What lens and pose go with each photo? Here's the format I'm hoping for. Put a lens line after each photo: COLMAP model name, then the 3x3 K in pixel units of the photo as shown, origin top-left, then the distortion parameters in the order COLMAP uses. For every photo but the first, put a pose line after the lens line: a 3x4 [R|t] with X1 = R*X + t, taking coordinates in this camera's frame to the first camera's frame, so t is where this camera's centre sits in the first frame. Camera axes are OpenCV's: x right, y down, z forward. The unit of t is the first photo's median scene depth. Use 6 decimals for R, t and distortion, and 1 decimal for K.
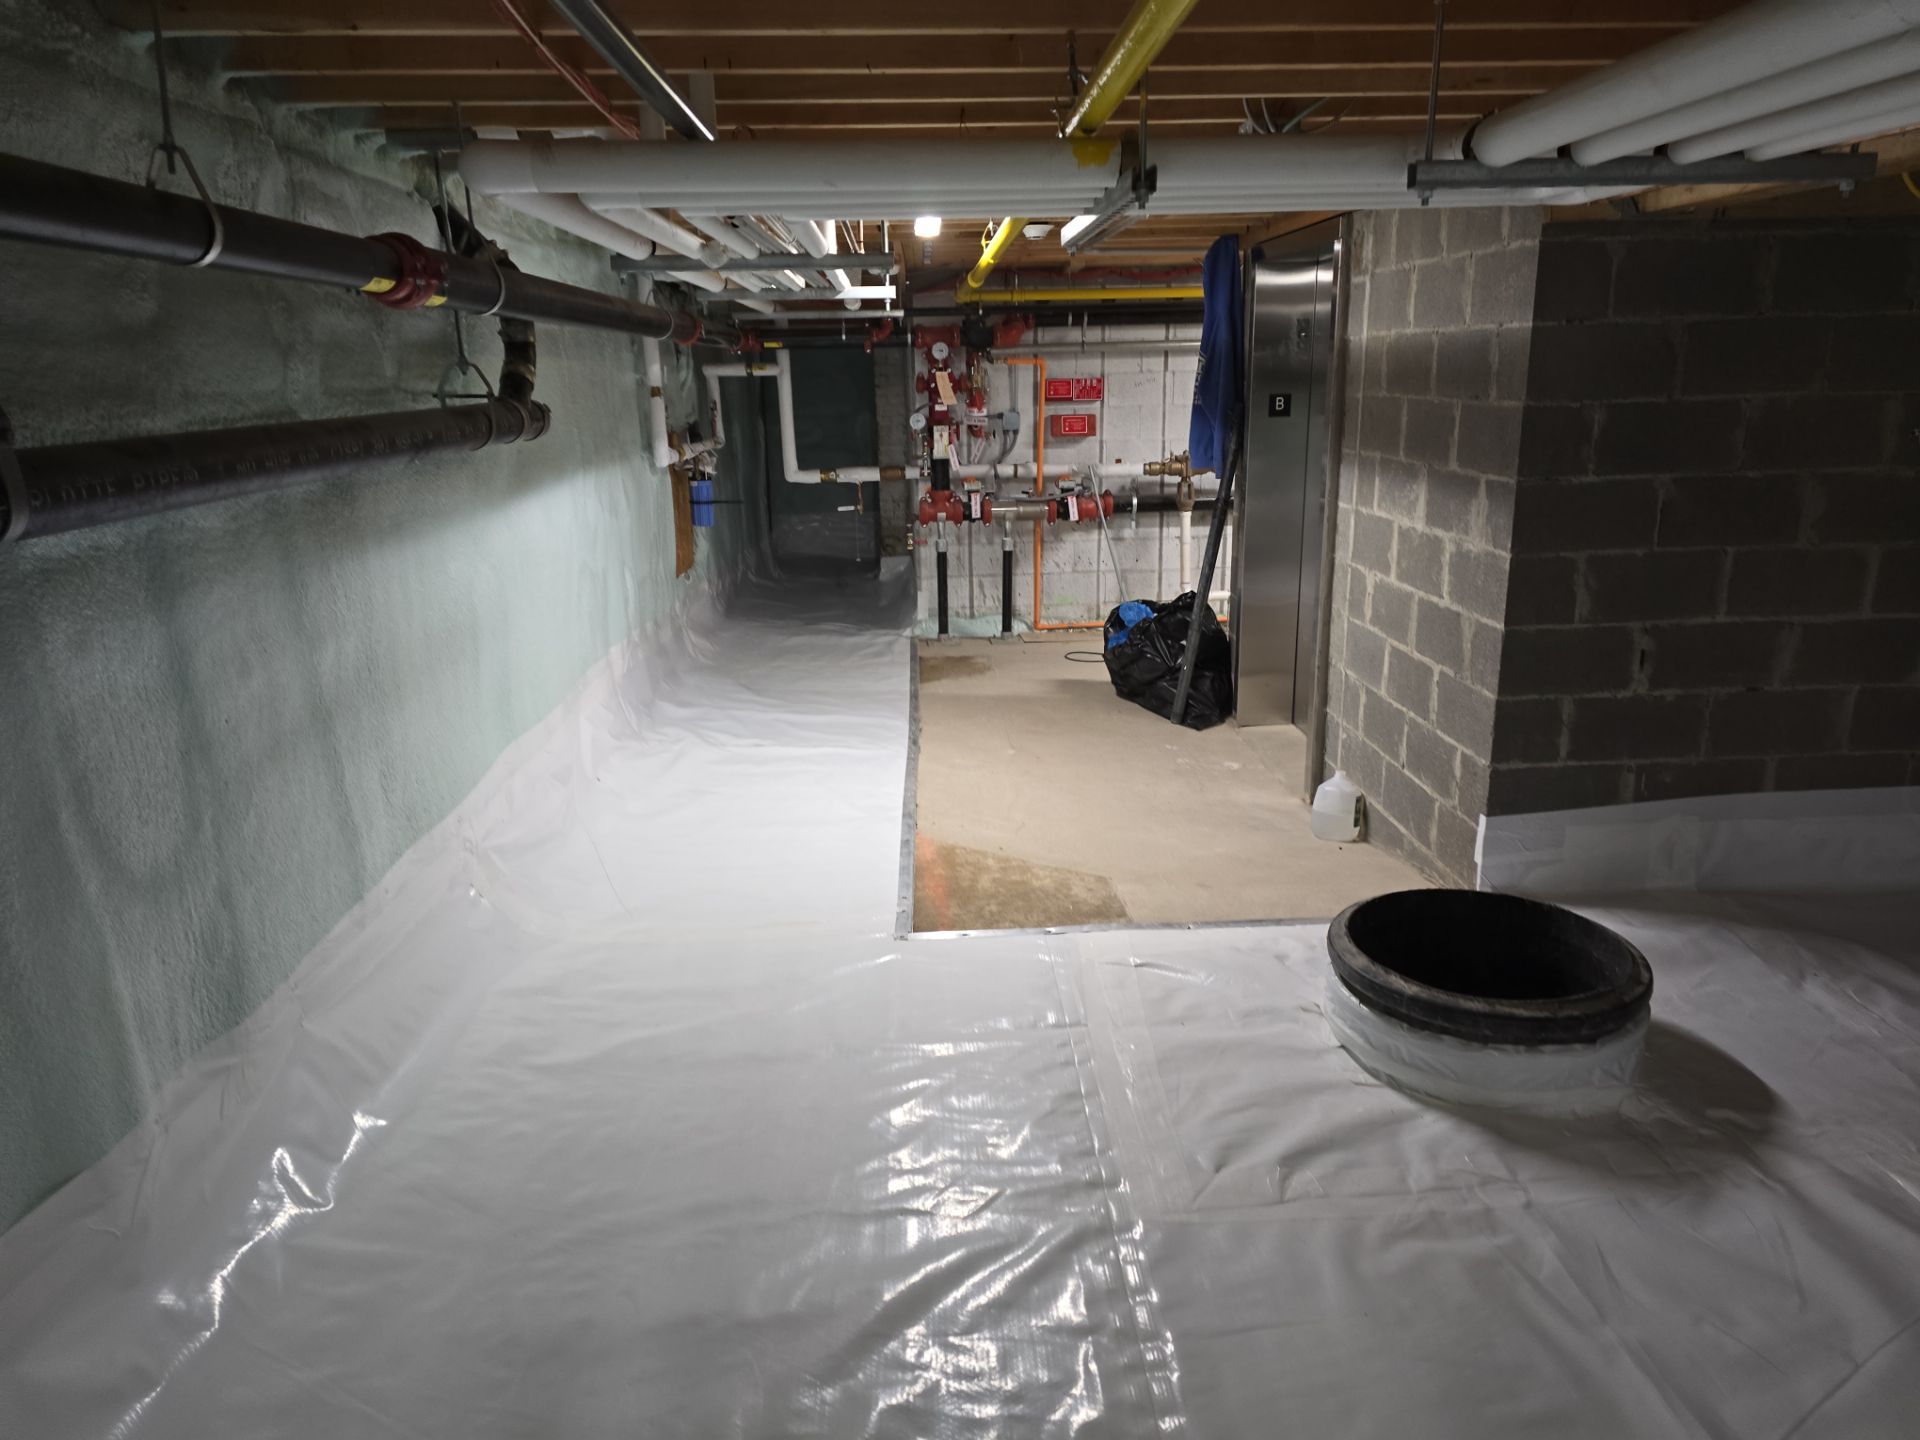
lens RADIAL K [[1288.5, 0, 978.1], [0, 1288.5, 727.9], [0, 0, 1]] dist [0.060949, -0.053497]
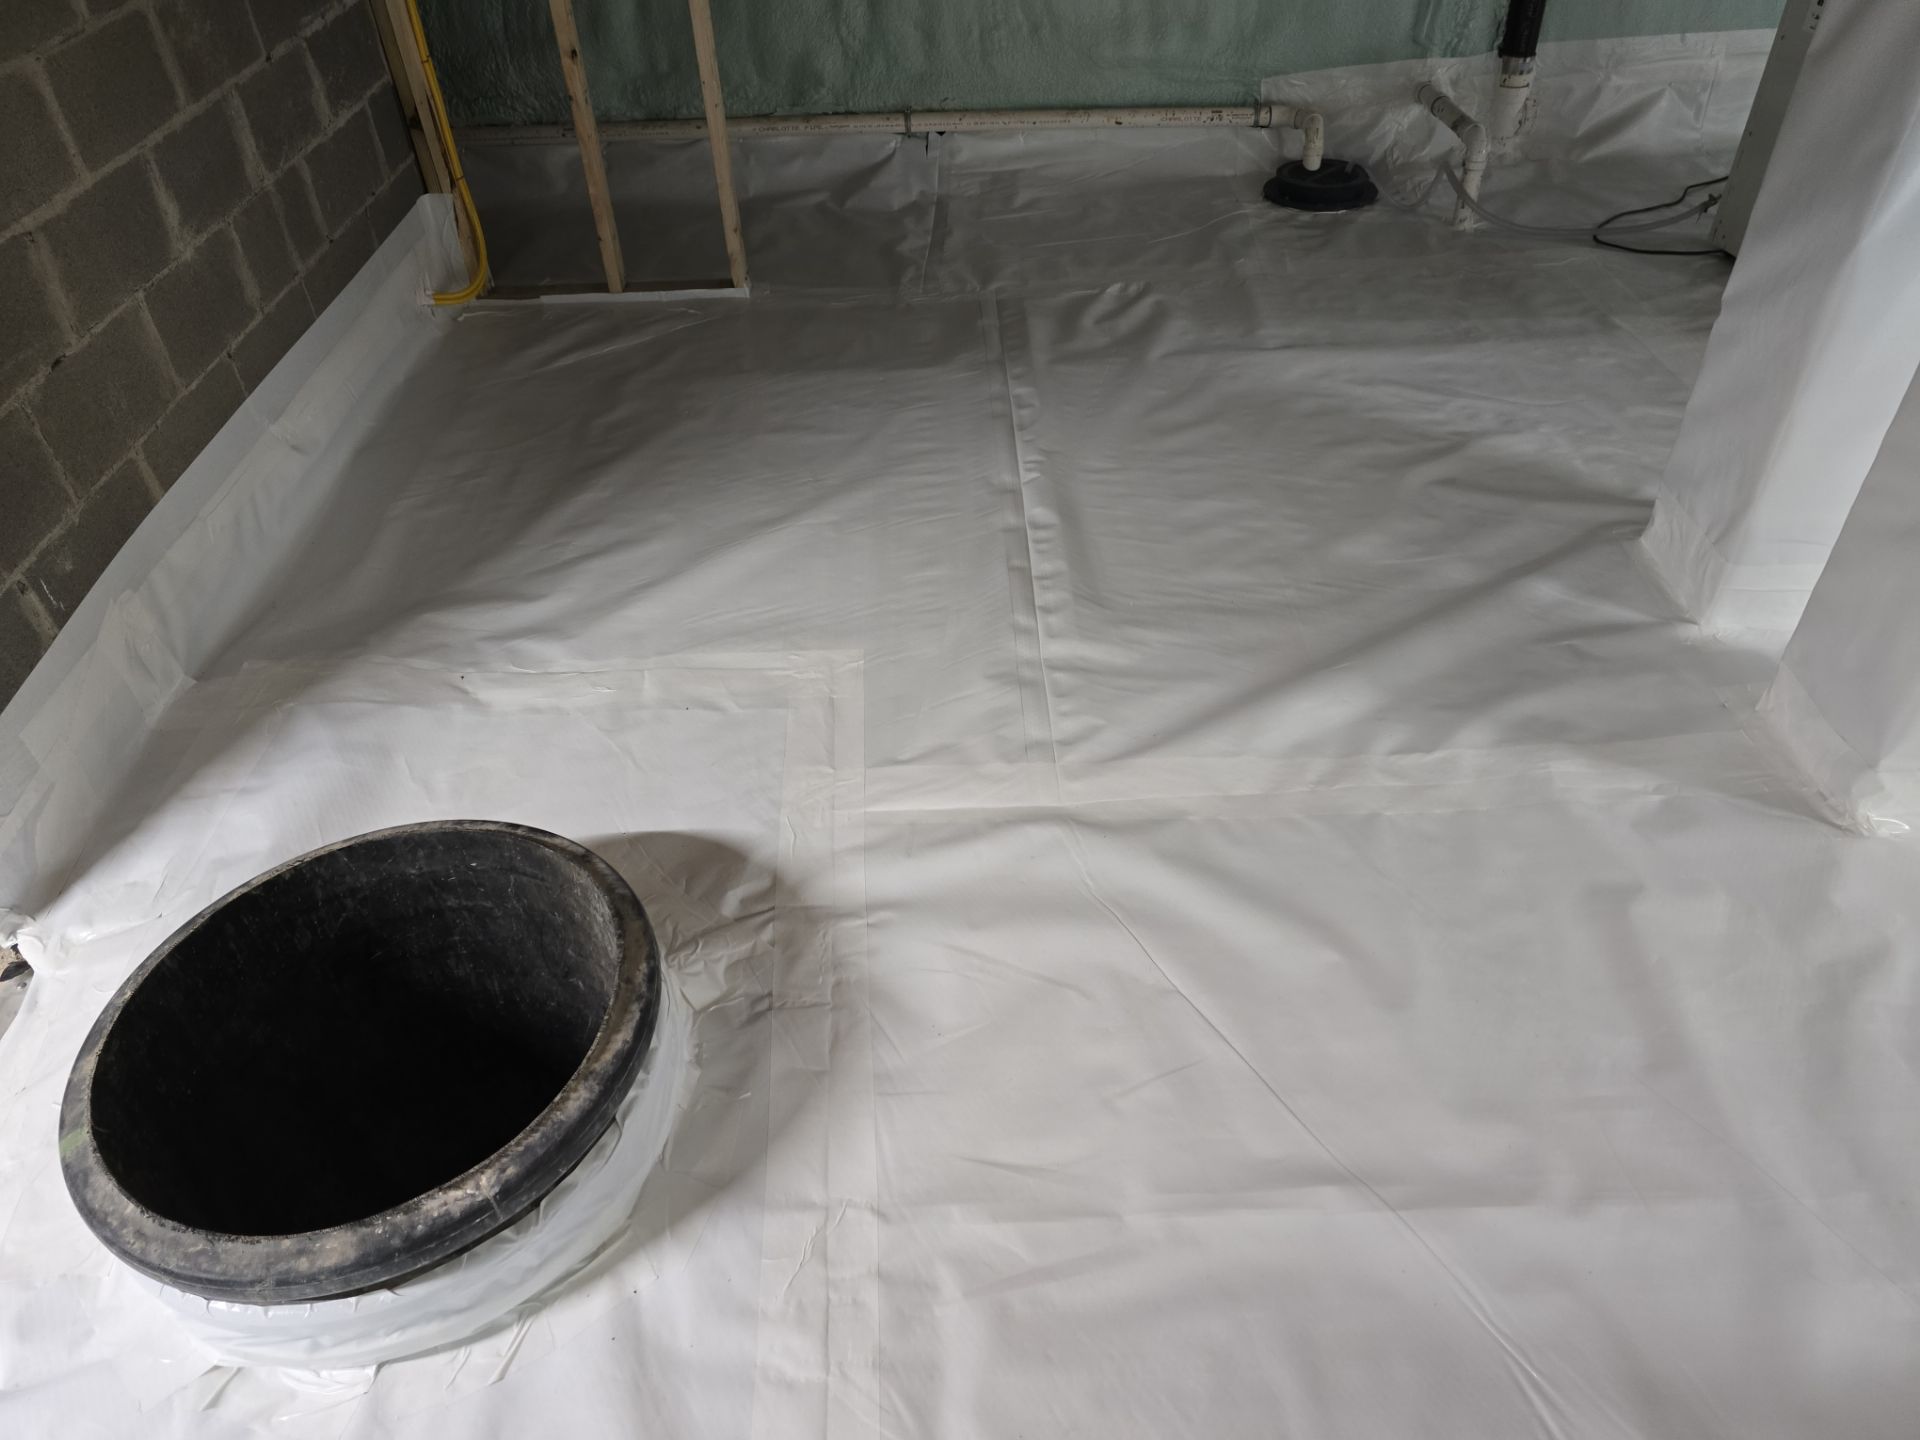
lens RADIAL K [[1288.5, 0, 971.1], [0, 1288.5, 725.3], [0, 0, 1]] dist [0.060949, -0.053497]
pose [[0.026352, -0.632347, 0.774237, 0.030389], [0.295392, 0.744846, 0.598288, -0.095200], [-0.955013, 0.212937, 0.206419, 0.354696]]
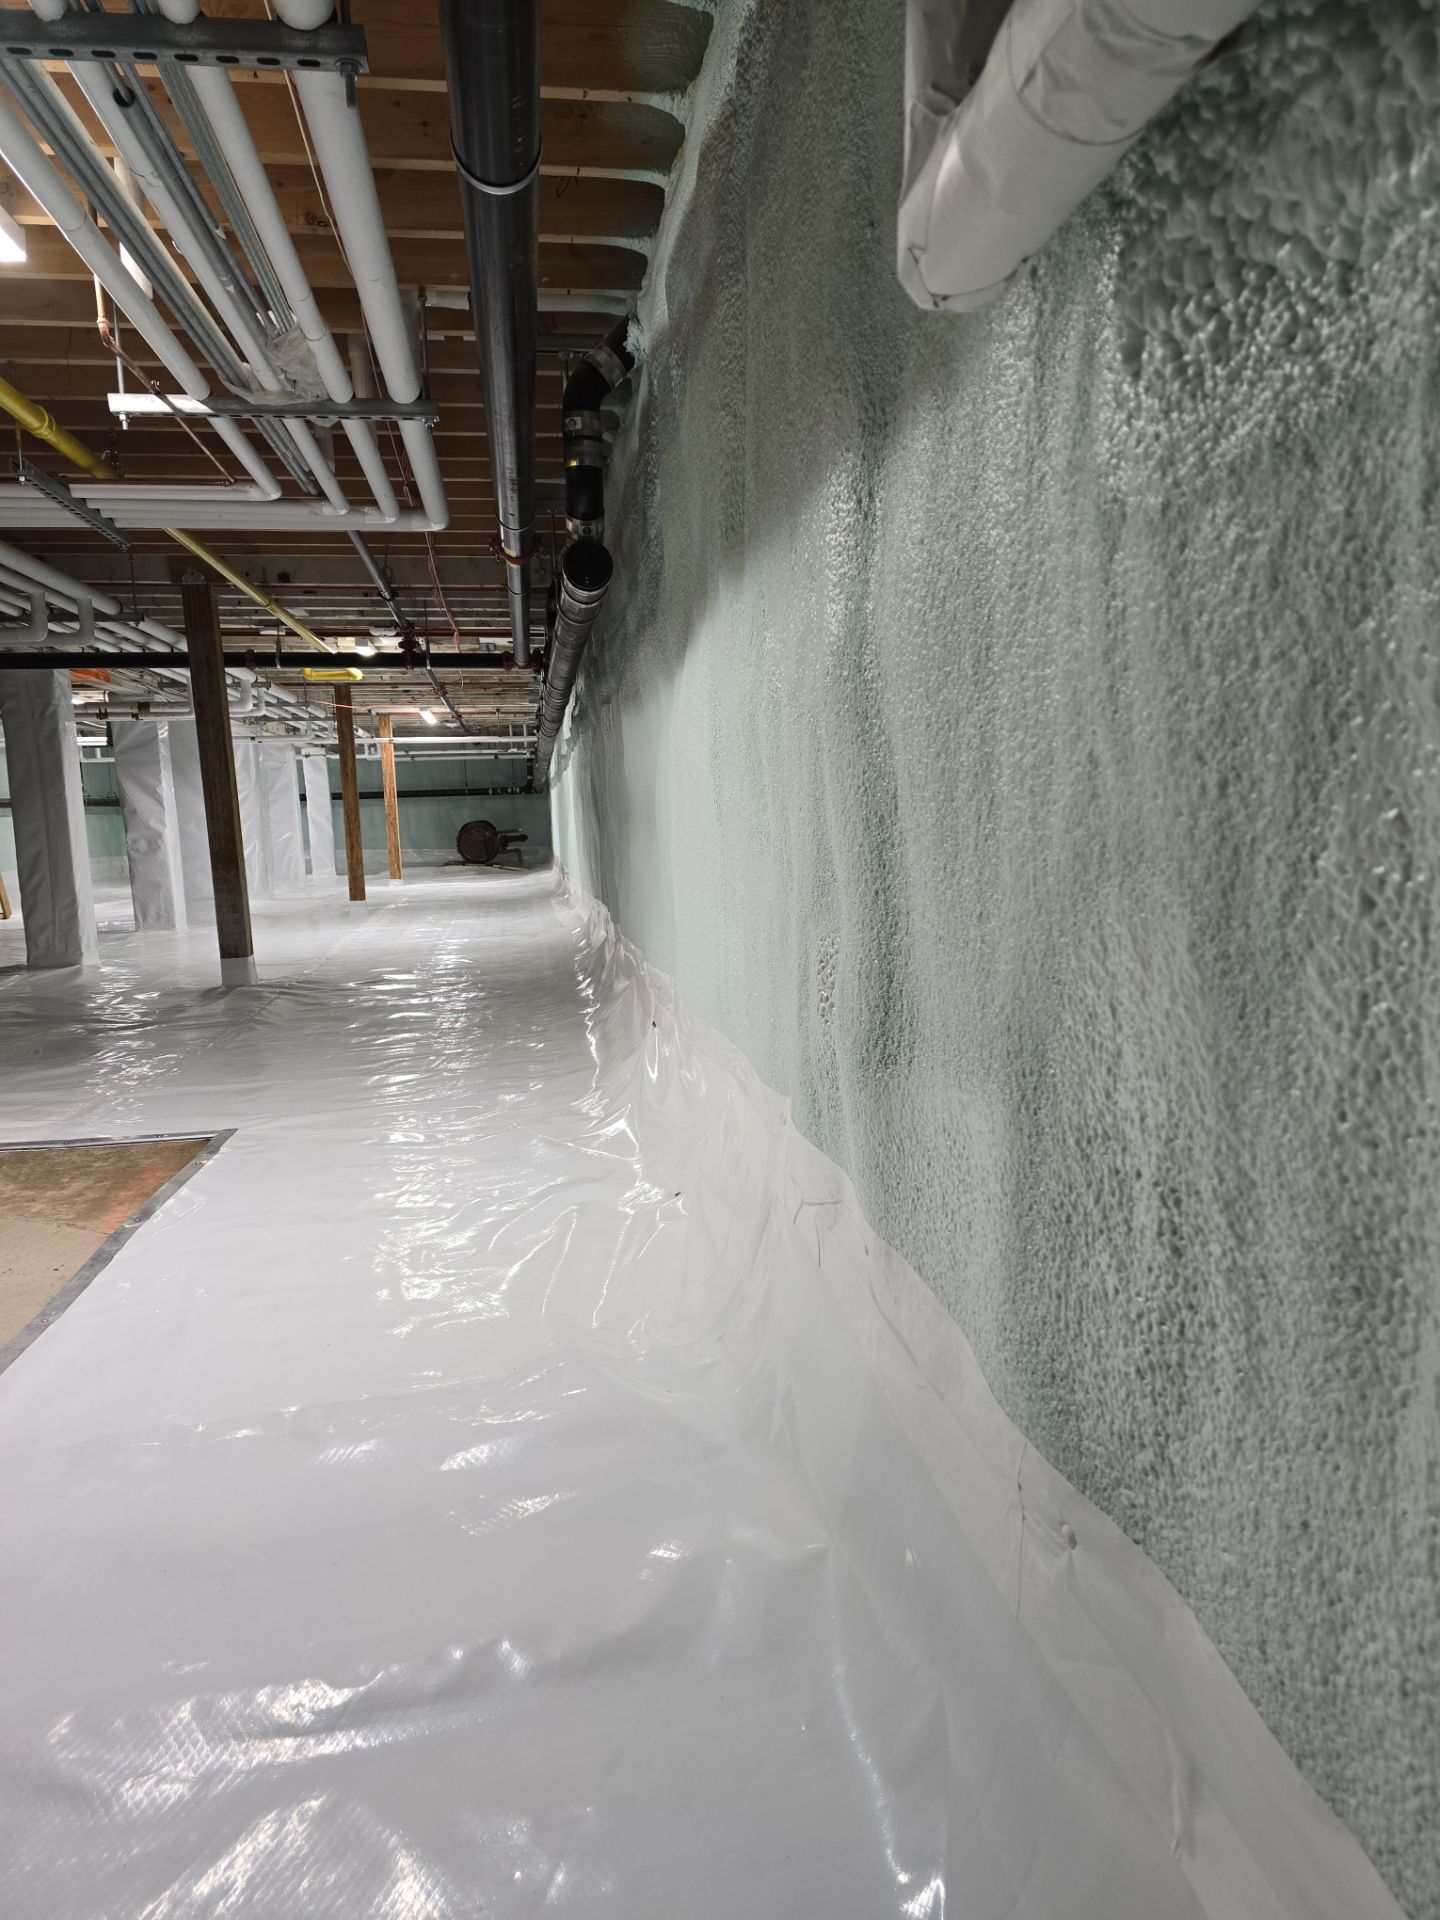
lens RADIAL K [[1283.8, 0, 715.2], [0, 1283.8, 978.8], [0, 0, 1]] dist [0.061912, -0.055037]
pose [[-0.994764, 0.059610, -0.083013, -0.241868], [0.022531, 0.920205, 0.390787, -0.220826], [0.099684, 0.386871, -0.916730, 1.297500]]
